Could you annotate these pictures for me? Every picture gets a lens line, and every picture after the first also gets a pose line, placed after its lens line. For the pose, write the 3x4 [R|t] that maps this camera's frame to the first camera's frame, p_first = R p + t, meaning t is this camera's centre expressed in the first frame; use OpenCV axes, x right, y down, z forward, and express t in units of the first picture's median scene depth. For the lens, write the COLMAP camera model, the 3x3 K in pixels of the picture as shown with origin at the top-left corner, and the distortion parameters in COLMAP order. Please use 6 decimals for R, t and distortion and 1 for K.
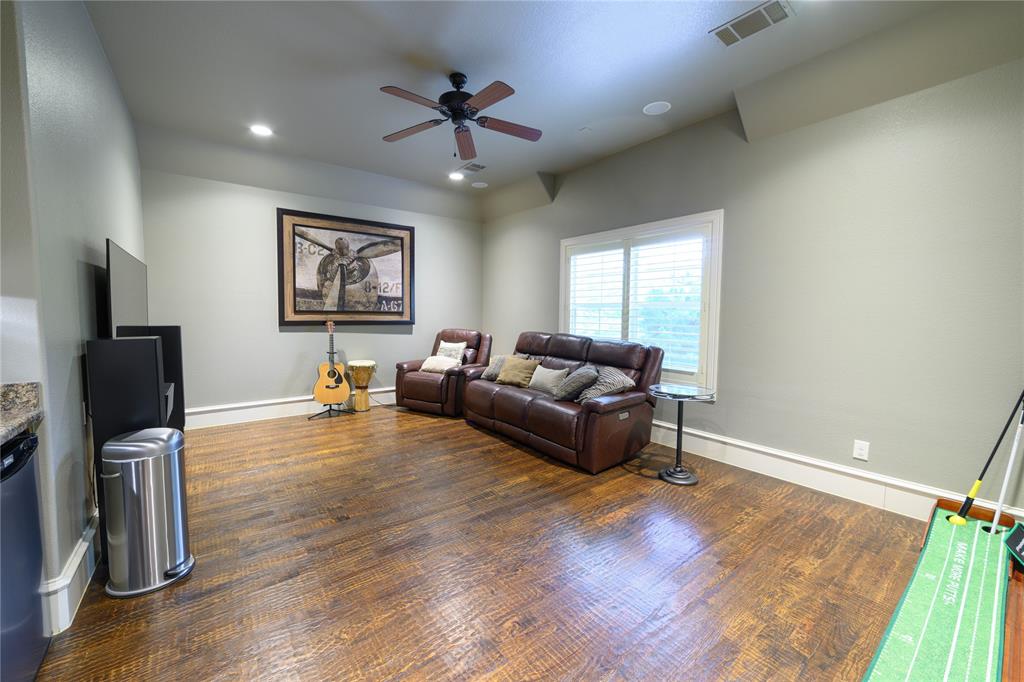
lens RADIAL K [[398.1, 0, 505.3], [0, 398.1, 337.9], [0, 0, 1]] dist [-0.018069, 0.007191]
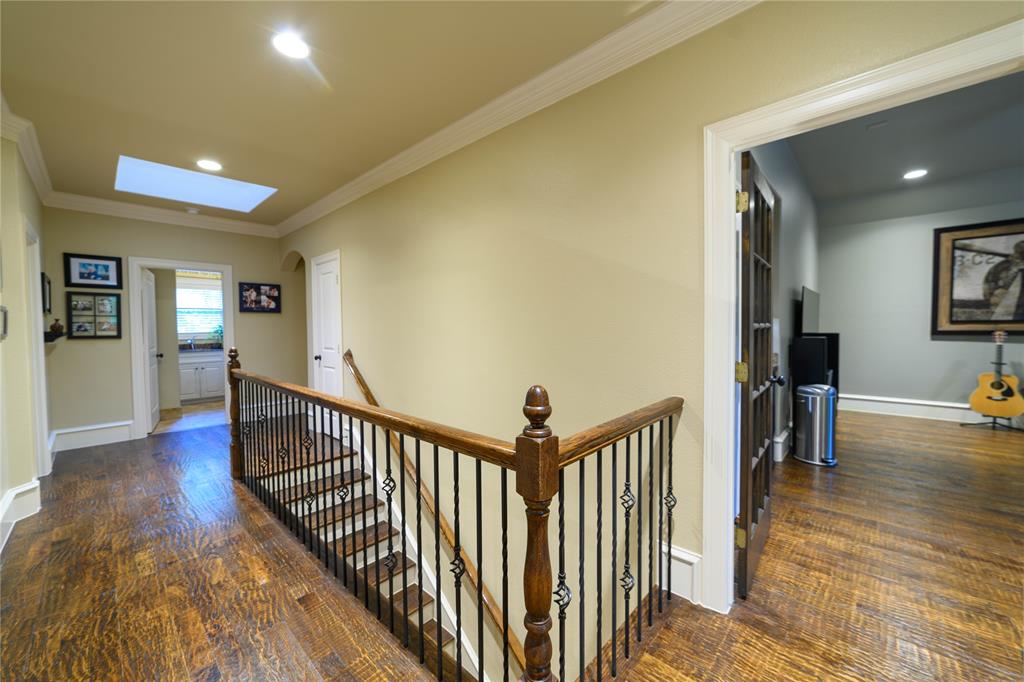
lens RADIAL K [[398.1, 0, 505.3], [0, 398.1, 337.9], [0, 0, 1]] dist [-0.018069, 0.007191]
pose [[0.170945, 0.019059, -0.985096, 0.305906], [-0.047745, 0.998799, 0.011039, 0.022479], [0.984123, 0.045147, 0.171649, -0.354818]]
